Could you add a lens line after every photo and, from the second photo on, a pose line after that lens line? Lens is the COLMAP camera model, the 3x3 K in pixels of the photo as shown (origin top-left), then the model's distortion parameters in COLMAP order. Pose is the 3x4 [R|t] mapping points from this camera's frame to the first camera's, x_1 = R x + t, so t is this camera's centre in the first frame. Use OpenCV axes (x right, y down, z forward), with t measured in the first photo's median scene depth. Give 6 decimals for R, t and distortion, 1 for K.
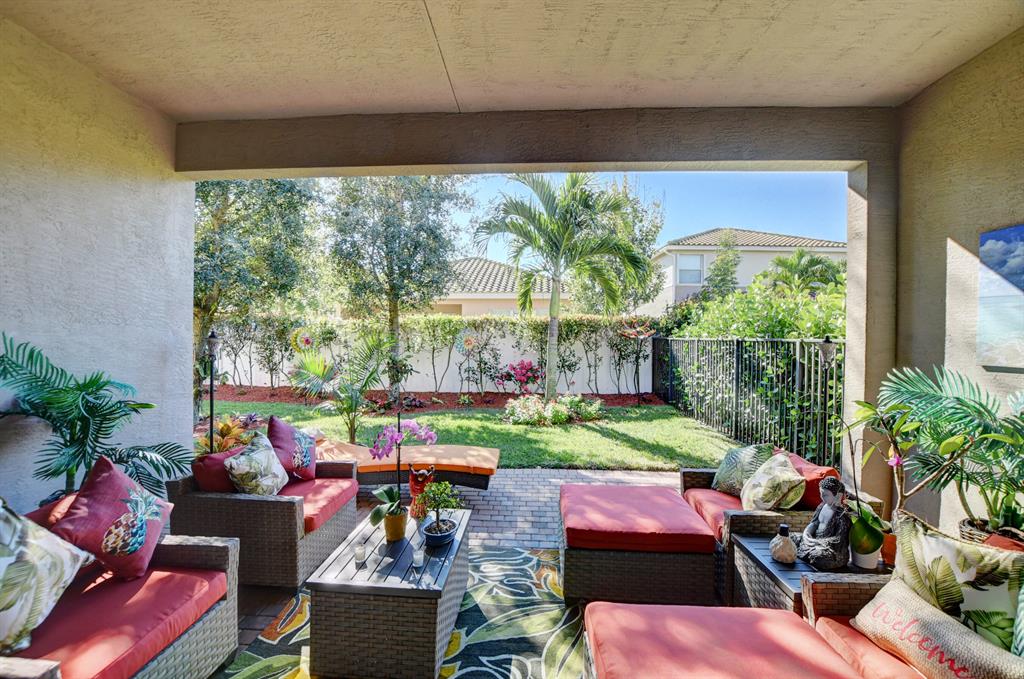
lens RADIAL K [[449.9, 0, 506.0], [0, 449.9, 338.5], [0, 0, 1]] dist [-0.032277, 0.004628]
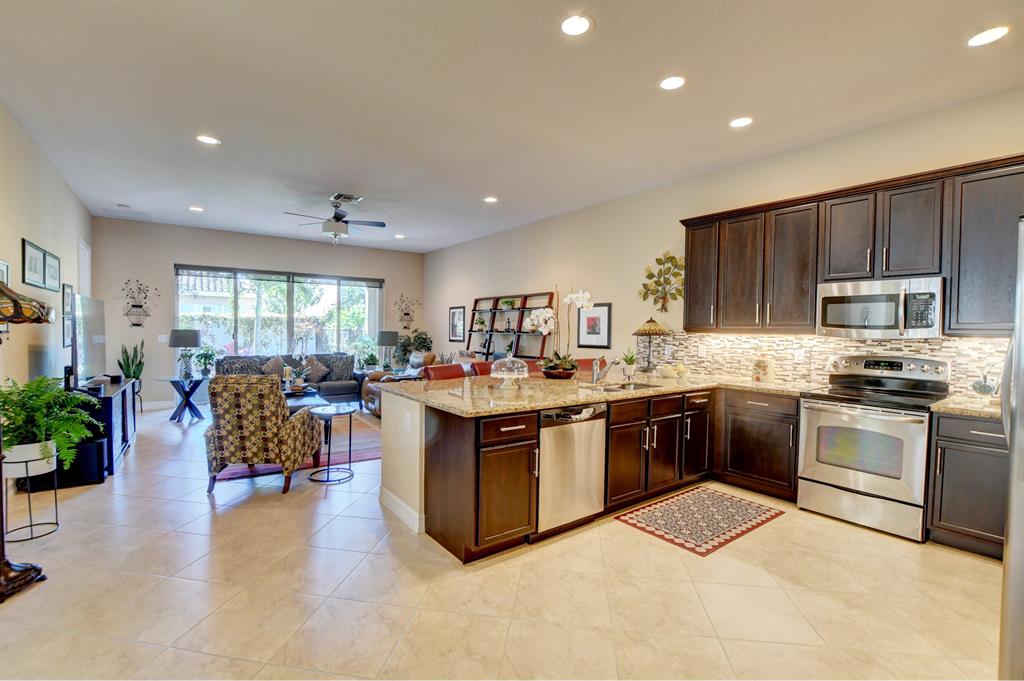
lens RADIAL K [[449.9, 0, 508.1], [0, 449.9, 341.8], [0, 0, 1]] dist [-0.032277, 0.004628]
pose [[0.762342, -0.016678, 0.646959, -0.245764], [-0.003853, 0.999533, 0.030308, -0.003307], [-0.647163, -0.025598, 0.761922, -0.875081]]
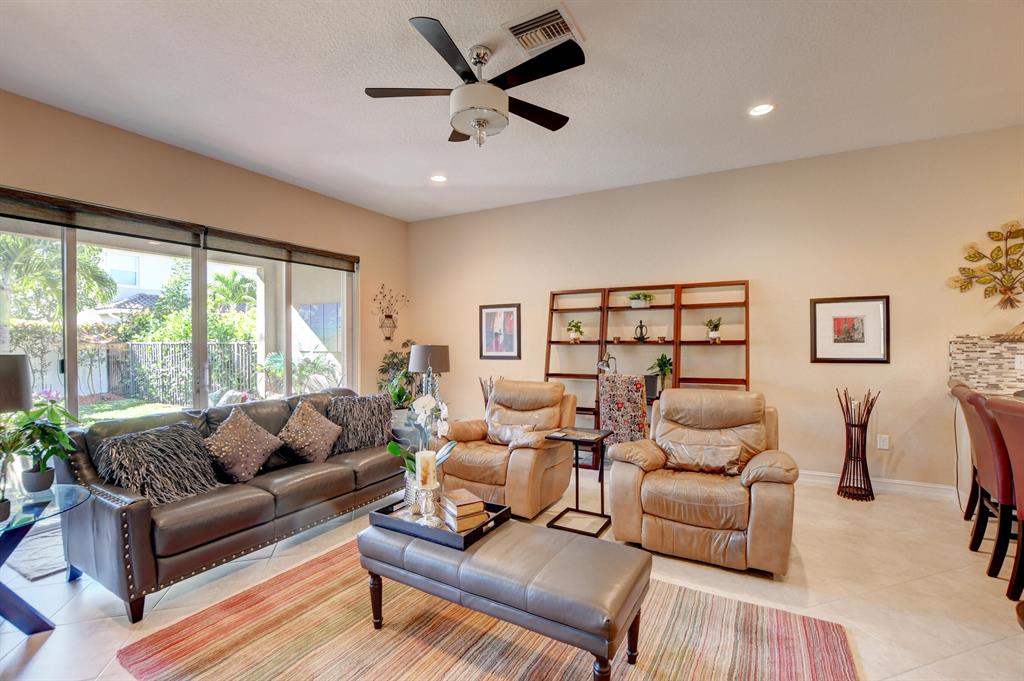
lens RADIAL K [[449.9, 0, 508.7], [0, 449.9, 342.0], [0, 0, 1]] dist [-0.032277, 0.004628]
pose [[0.418623, -0.017441, 0.907993, -0.260693], [0.012483, 0.999832, 0.013450, -0.005153], [-0.908074, 0.005704, 0.418770, -0.383453]]
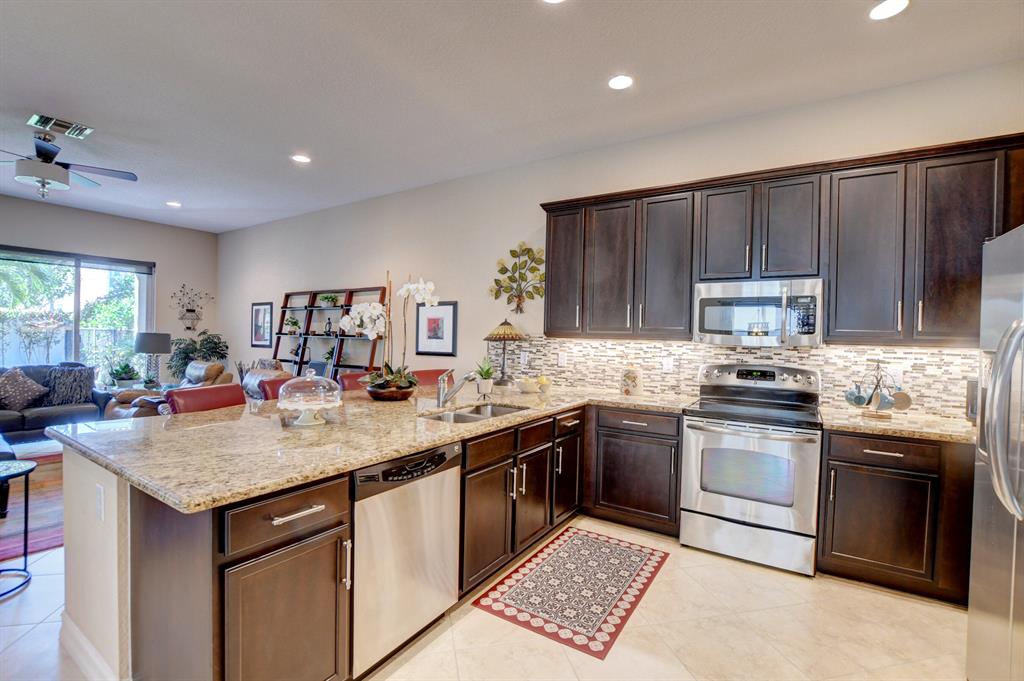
lens RADIAL K [[449.9, 0, 506.9], [0, 449.9, 343.1], [0, 0, 1]] dist [-0.032277, 0.004628]
pose [[0.489128, -0.011206, 0.872140, -0.165488], [-0.014774, 0.999668, 0.021131, -0.002496], [-0.872087, -0.023221, 0.488800, -0.803437]]
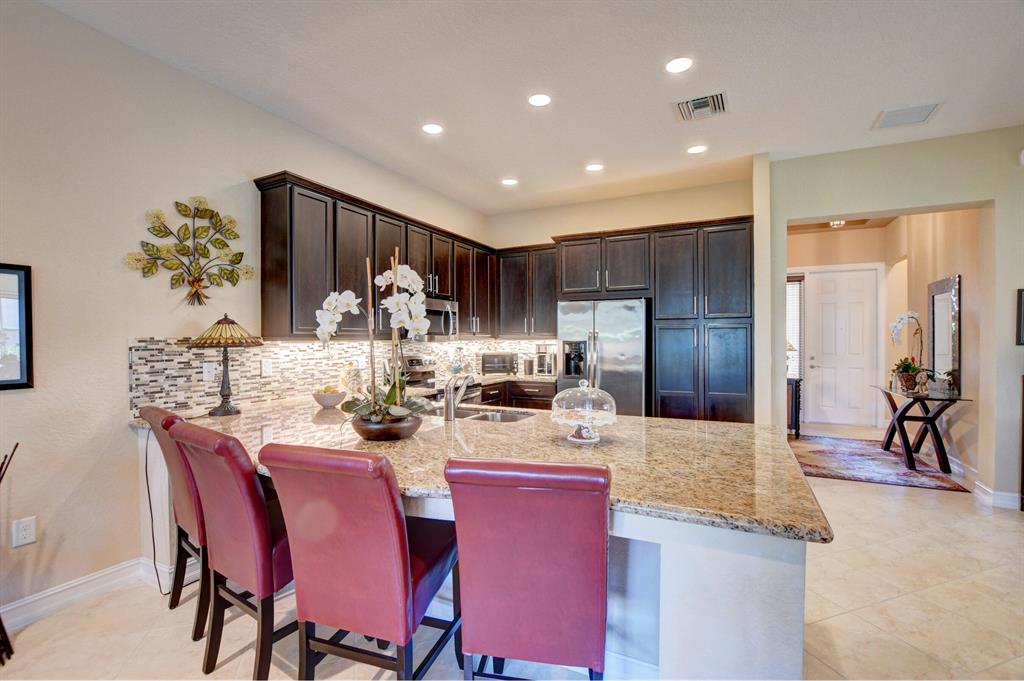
lens RADIAL K [[449.9, 0, 508.6], [0, 449.9, 343.3], [0, 0, 1]] dist [-0.032277, 0.004628]
pose [[-0.917693, -0.009134, 0.397185, -0.072143], [-0.003477, 0.999882, 0.014961, -0.002874], [-0.397275, 0.012348, -0.917617, -0.421597]]
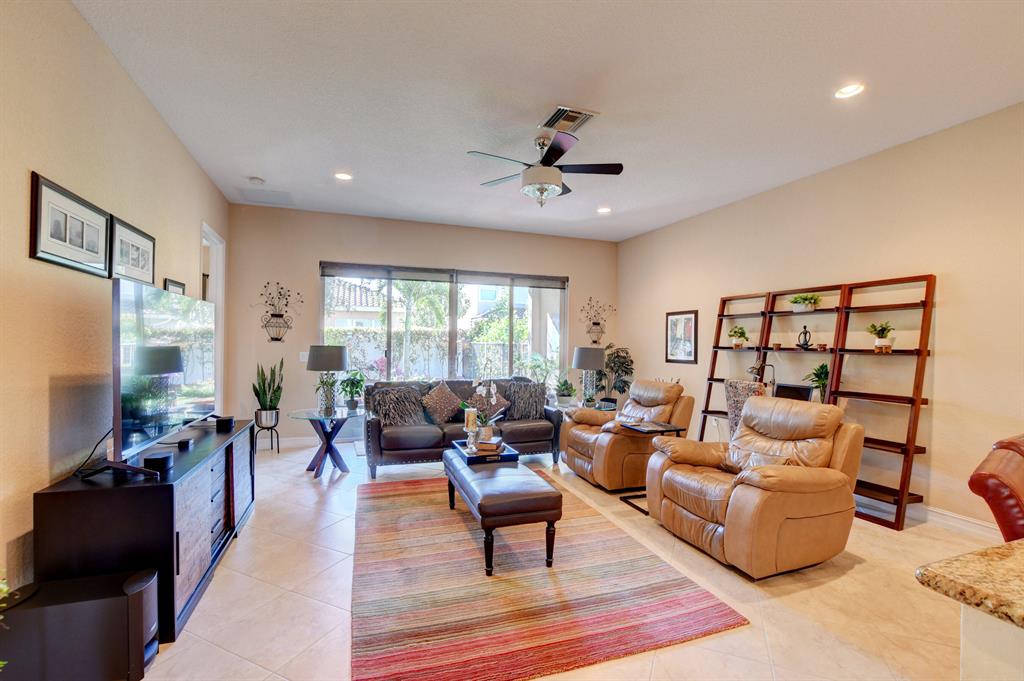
lens RADIAL K [[449.9, 0, 508.0], [0, 449.9, 343.1], [0, 0, 1]] dist [-0.032277, 0.004628]
pose [[0.910939, 0.000083, 0.412541, -0.208198], [-0.001398, 0.999995, 0.002886, -0.003974], [-0.412539, -0.003205, 0.910934, -0.585832]]
